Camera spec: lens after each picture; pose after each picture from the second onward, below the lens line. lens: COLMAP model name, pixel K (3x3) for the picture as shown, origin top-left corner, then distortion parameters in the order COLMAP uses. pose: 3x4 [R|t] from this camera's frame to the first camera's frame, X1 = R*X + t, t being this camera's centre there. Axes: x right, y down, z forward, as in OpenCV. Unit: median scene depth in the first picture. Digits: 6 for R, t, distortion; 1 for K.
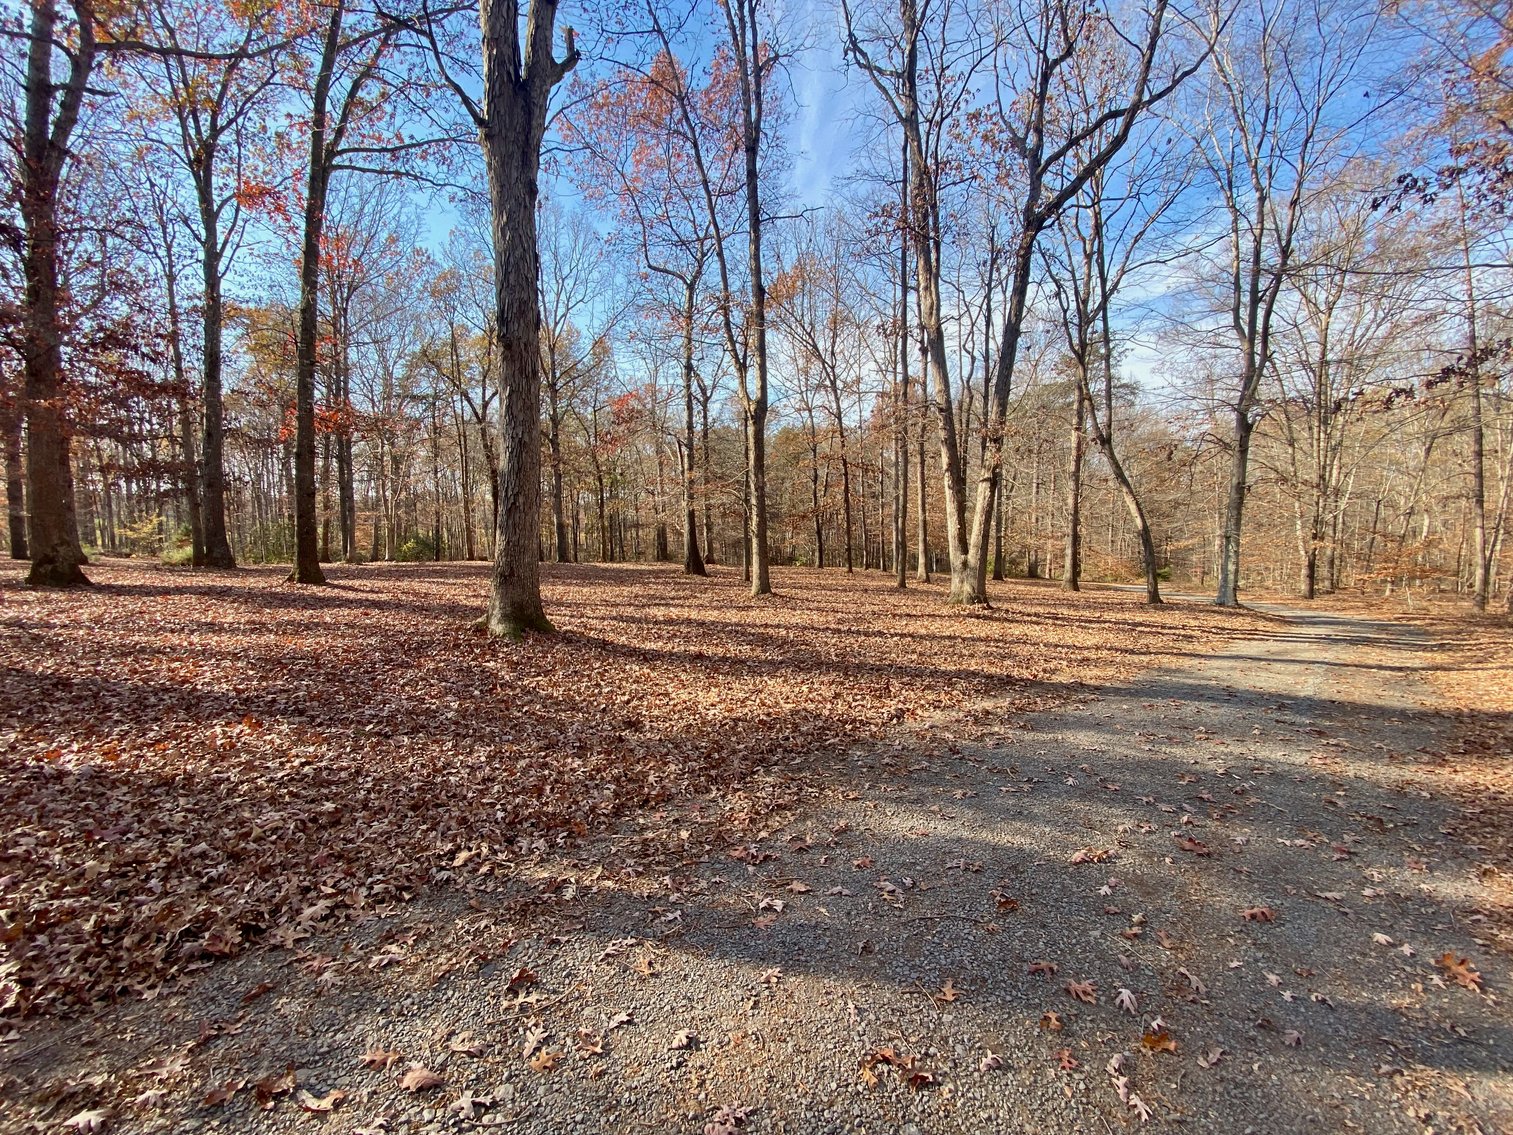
lens RADIAL K [[608.7, 0, 756.9], [0, 608.7, 560.1], [0, 0, 1]] dist [-0.000636, -0.011221]
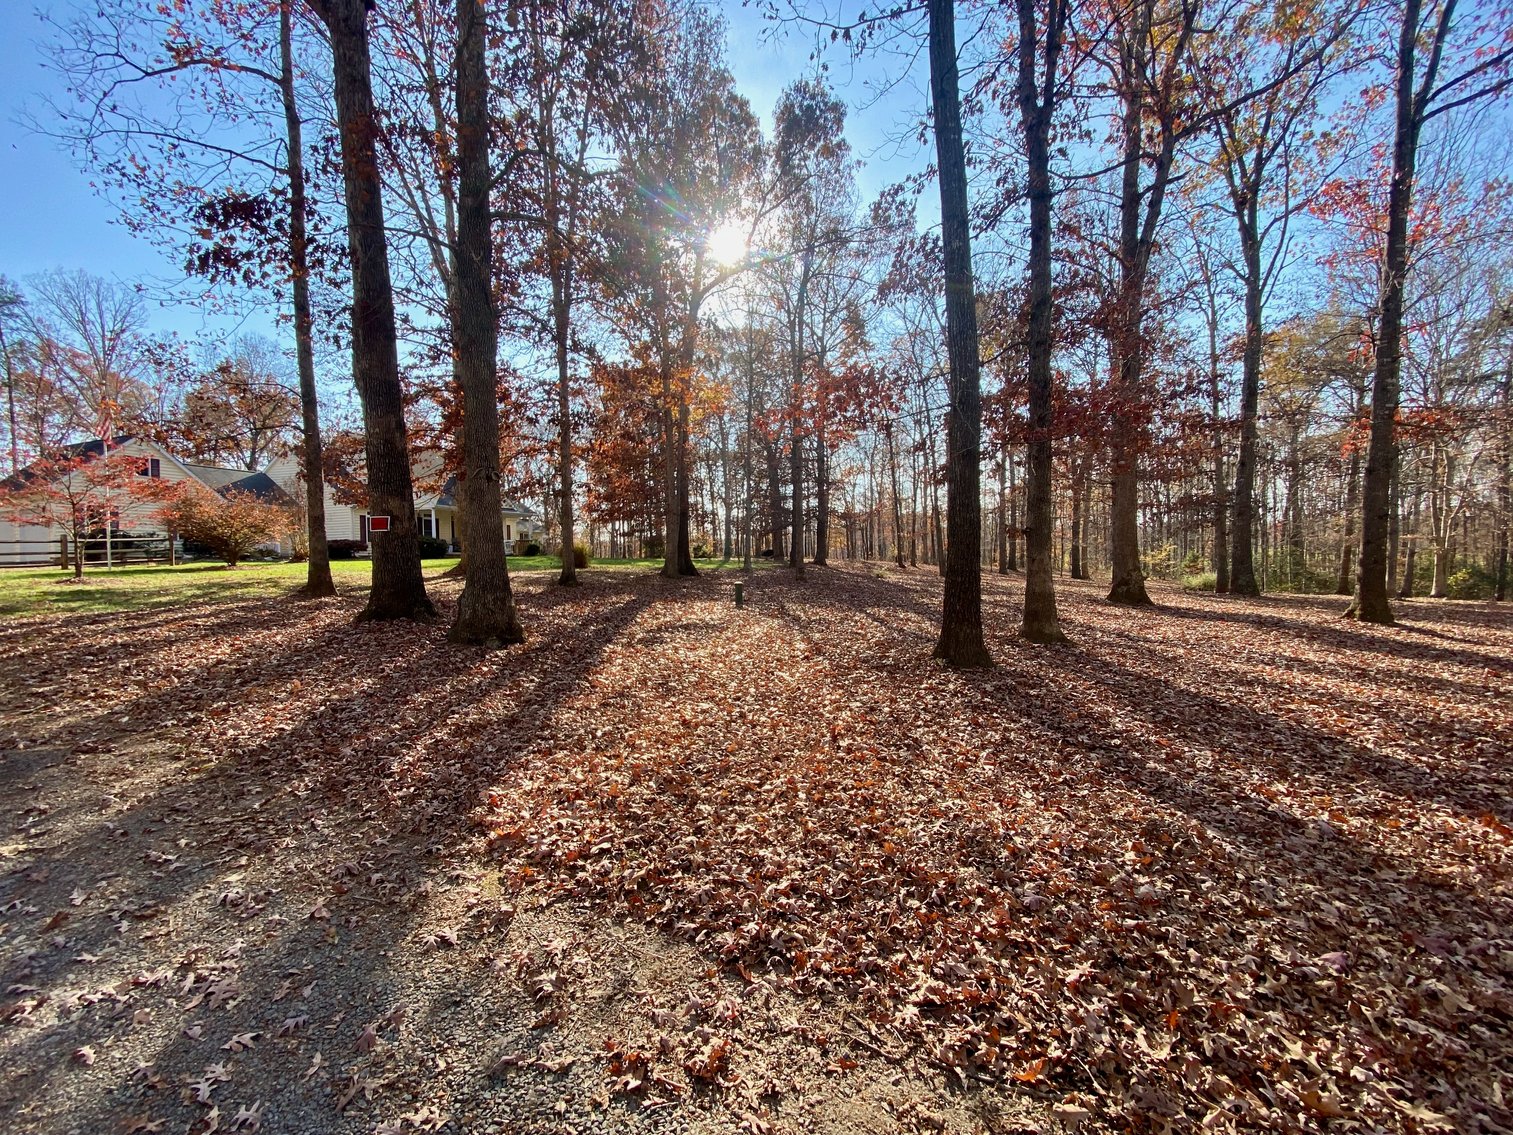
lens RADIAL K [[606.6, 0, 756.5], [0, 606.6, 567.5], [0, 0, 1]] dist [0.001745, -0.015646]
pose [[0.210796, 0.013222, -0.977441, -0.107999], [-0.042501, 0.999087, 0.004349, -0.005215], [0.976606, 0.040625, 0.211165, -0.020560]]
